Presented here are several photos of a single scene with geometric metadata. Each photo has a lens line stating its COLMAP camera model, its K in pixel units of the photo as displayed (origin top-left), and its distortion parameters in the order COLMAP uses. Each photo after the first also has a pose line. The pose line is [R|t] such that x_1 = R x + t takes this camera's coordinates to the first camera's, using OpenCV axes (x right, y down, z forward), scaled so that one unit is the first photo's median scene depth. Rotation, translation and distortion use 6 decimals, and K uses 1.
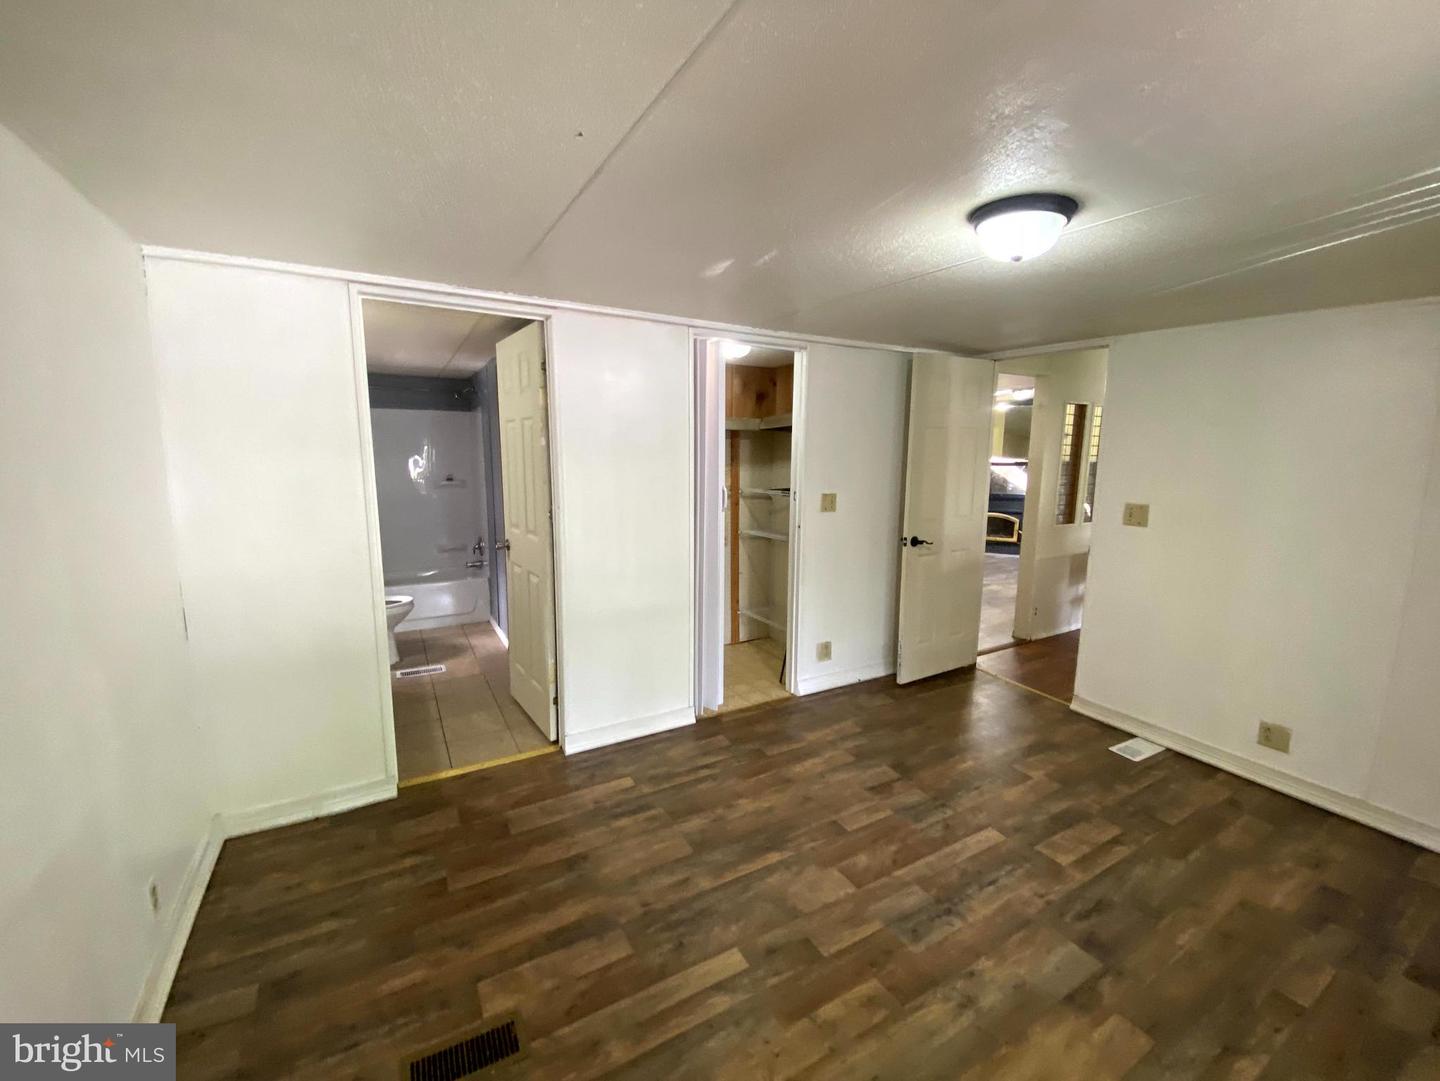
lens RADIAL K [[588.7, 0, 726.1], [0, 588.7, 537.3], [0, 0, 1]] dist [0.009403, -0.005075]
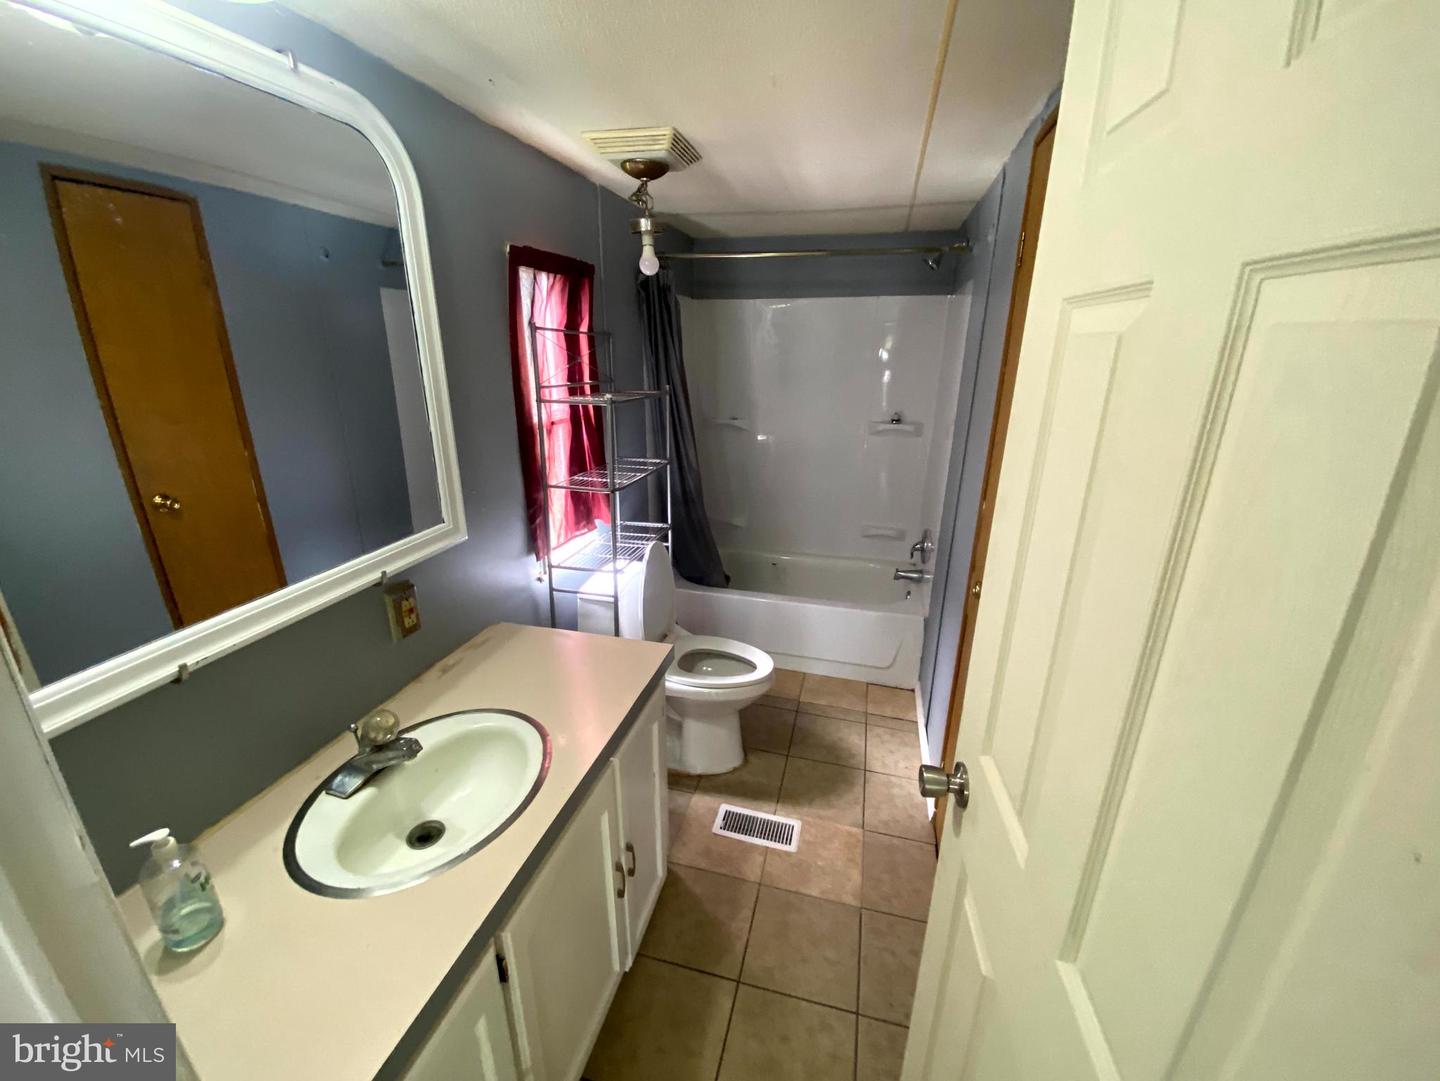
lens RADIAL K [[588.7, 0, 720.9], [0, 588.7, 538.1], [0, 0, 1]] dist [0.009403, -0.005075]
pose [[0.718110, 0.213049, -0.662516, -0.423222], [-0.100034, 0.973702, 0.204690, -0.207326], [0.688702, -0.080716, 0.720537, 1.056744]]
